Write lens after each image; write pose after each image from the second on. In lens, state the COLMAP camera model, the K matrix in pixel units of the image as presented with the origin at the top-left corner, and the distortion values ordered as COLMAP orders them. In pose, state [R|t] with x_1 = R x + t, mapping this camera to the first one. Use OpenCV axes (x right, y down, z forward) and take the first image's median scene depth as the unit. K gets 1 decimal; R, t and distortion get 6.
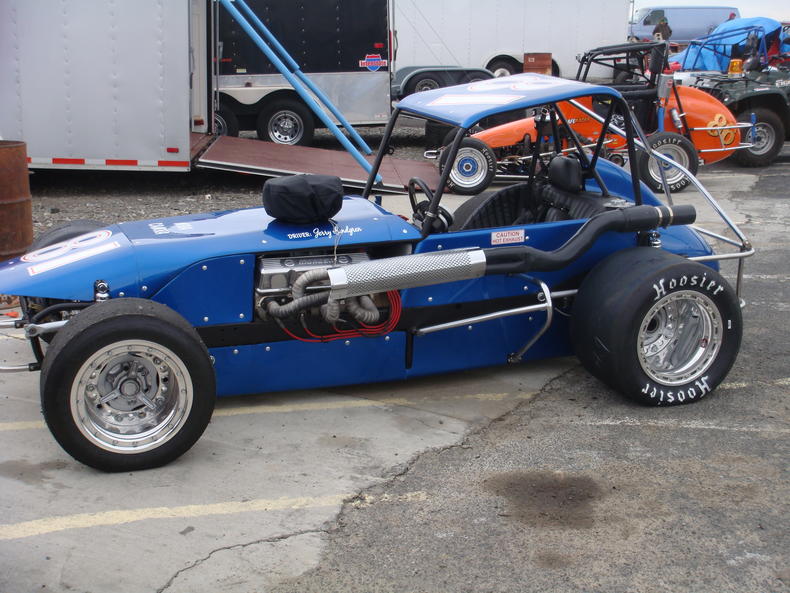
lens RADIAL K [[1165.7, 0, 394.3], [0, 1165.7, 296.3], [0, 0, 1]] dist [0.090796, 0.000000]
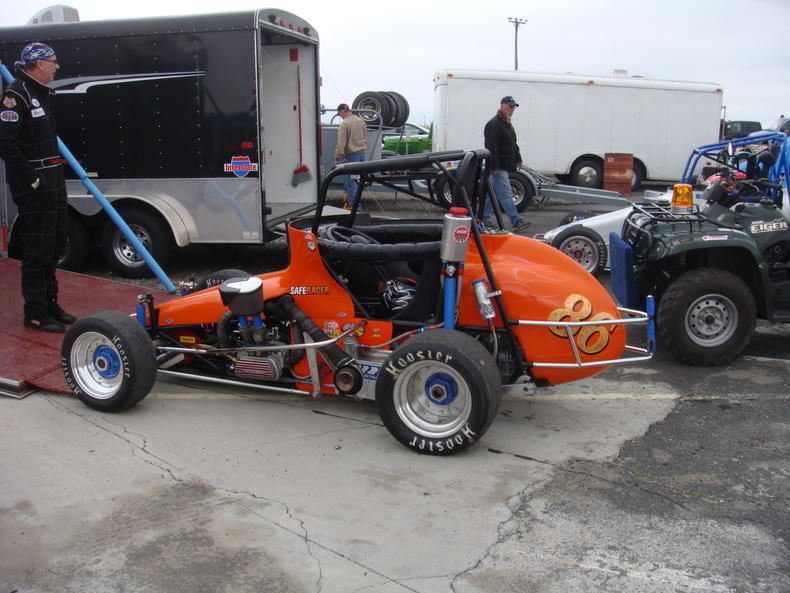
lens RADIAL K [[823.0, 0, 396.3], [0, 823.0, 298.8], [0, 0, 1]] dist [-0.116977, 0.000000]
pose [[0.961581, 0.066794, -0.266271, 0.281158], [-0.071358, 0.997423, -0.007491, -0.137704], [0.265084, 0.026203, 0.963869, 0.603075]]
